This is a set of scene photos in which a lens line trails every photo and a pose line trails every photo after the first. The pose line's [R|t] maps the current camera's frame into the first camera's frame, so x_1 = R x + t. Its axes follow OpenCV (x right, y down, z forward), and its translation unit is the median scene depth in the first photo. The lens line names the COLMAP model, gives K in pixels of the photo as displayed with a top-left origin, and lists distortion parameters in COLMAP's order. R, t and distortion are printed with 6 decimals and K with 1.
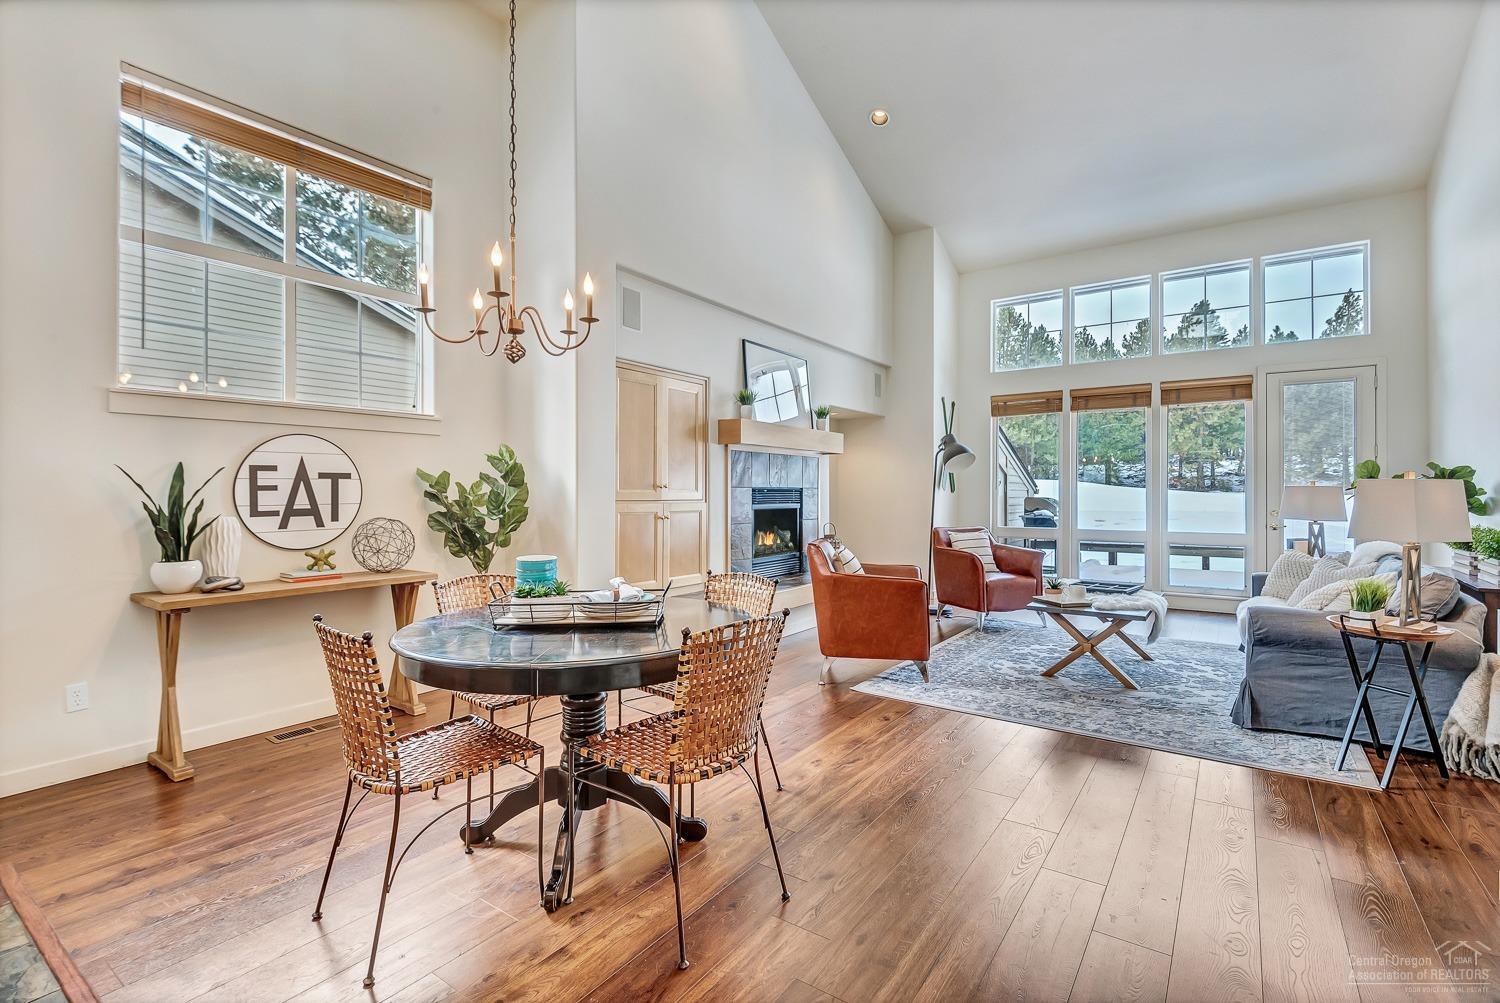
lens RADIAL K [[692.4, 0, 739.5], [0, 692.4, 496.9], [0, 0, 1]] dist [0.001134, -0.000879]
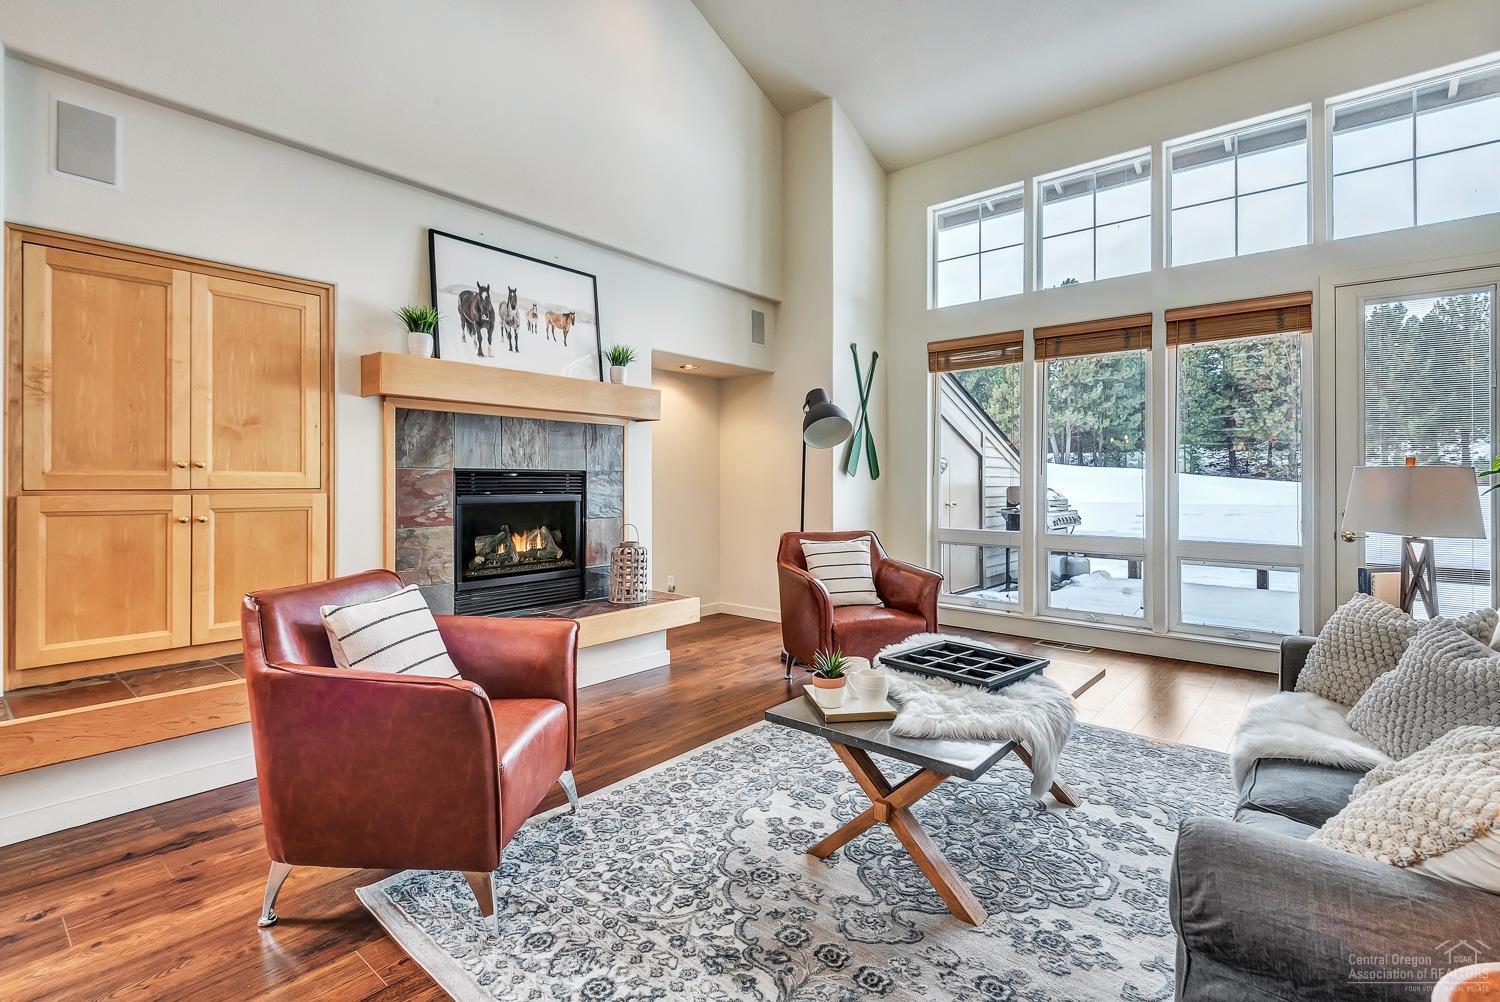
lens RADIAL K [[692.4, 0, 754.0], [0, 692.4, 478.4], [0, 0, 1]] dist [0.001134, -0.000879]
pose [[0.996826, 0.003135, -0.079544, 0.274571], [-0.003892, 0.999948, -0.009374, 0.000020], [0.079511, 0.009654, 0.996787, 0.322109]]
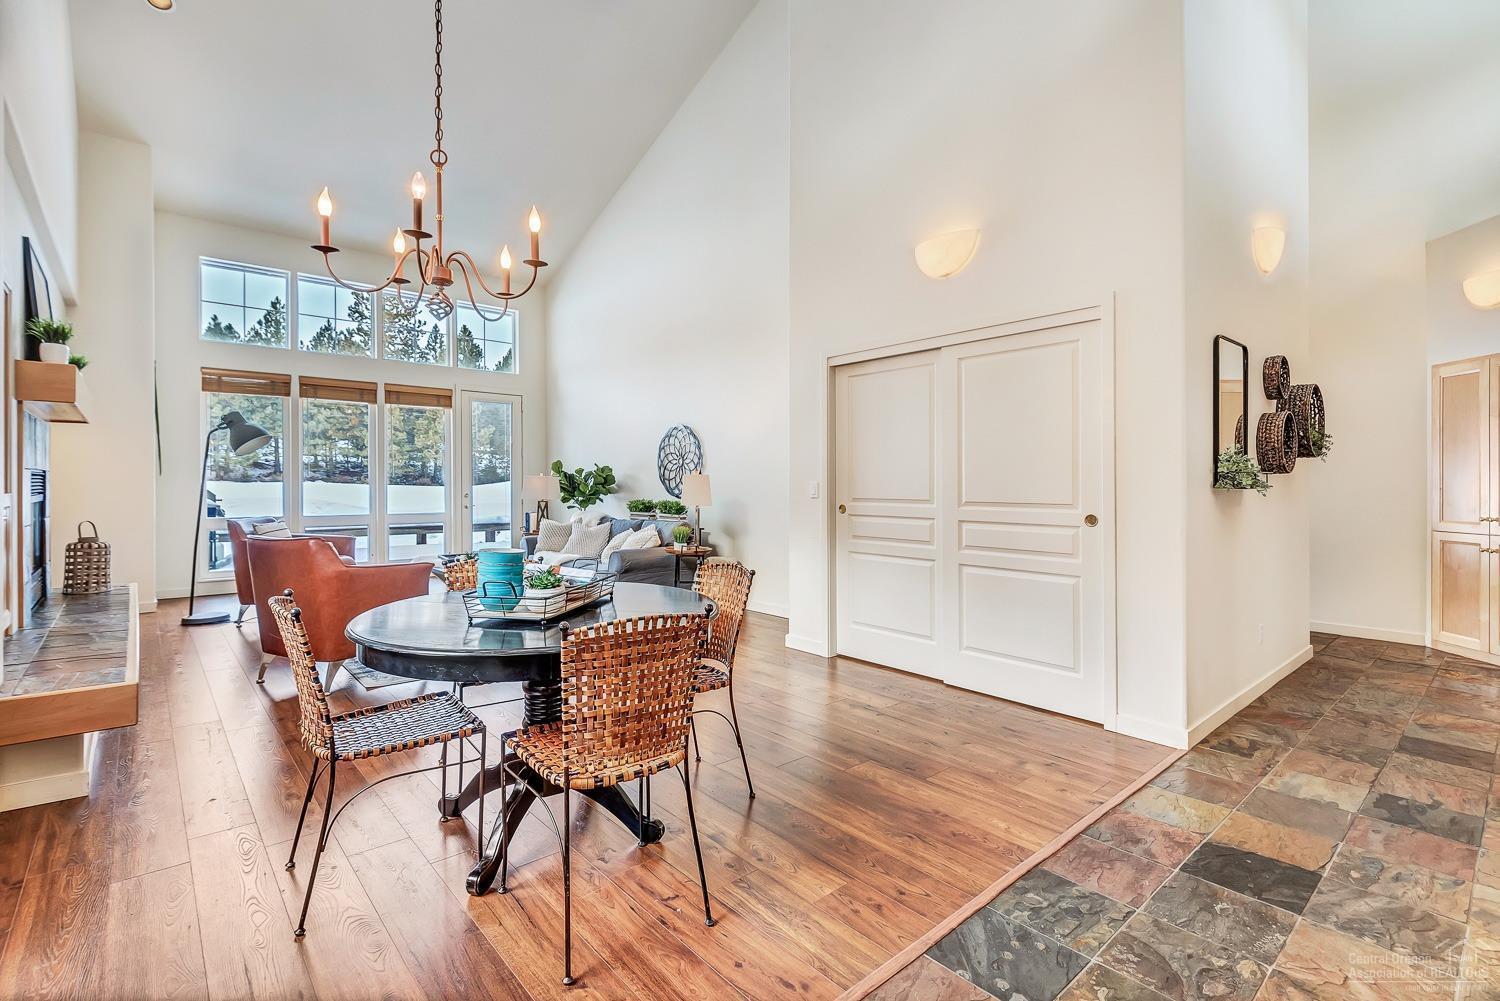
lens RADIAL K [[692.4, 0, 740.3], [0, 692.4, 489.5], [0, 0, 1]] dist [0.001134, -0.000879]
pose [[0.232225, -0.008613, 0.972624, -0.352536], [0.000652, 0.999962, 0.008699, -0.001912], [-0.972662, -0.001386, 0.232222, 0.176076]]
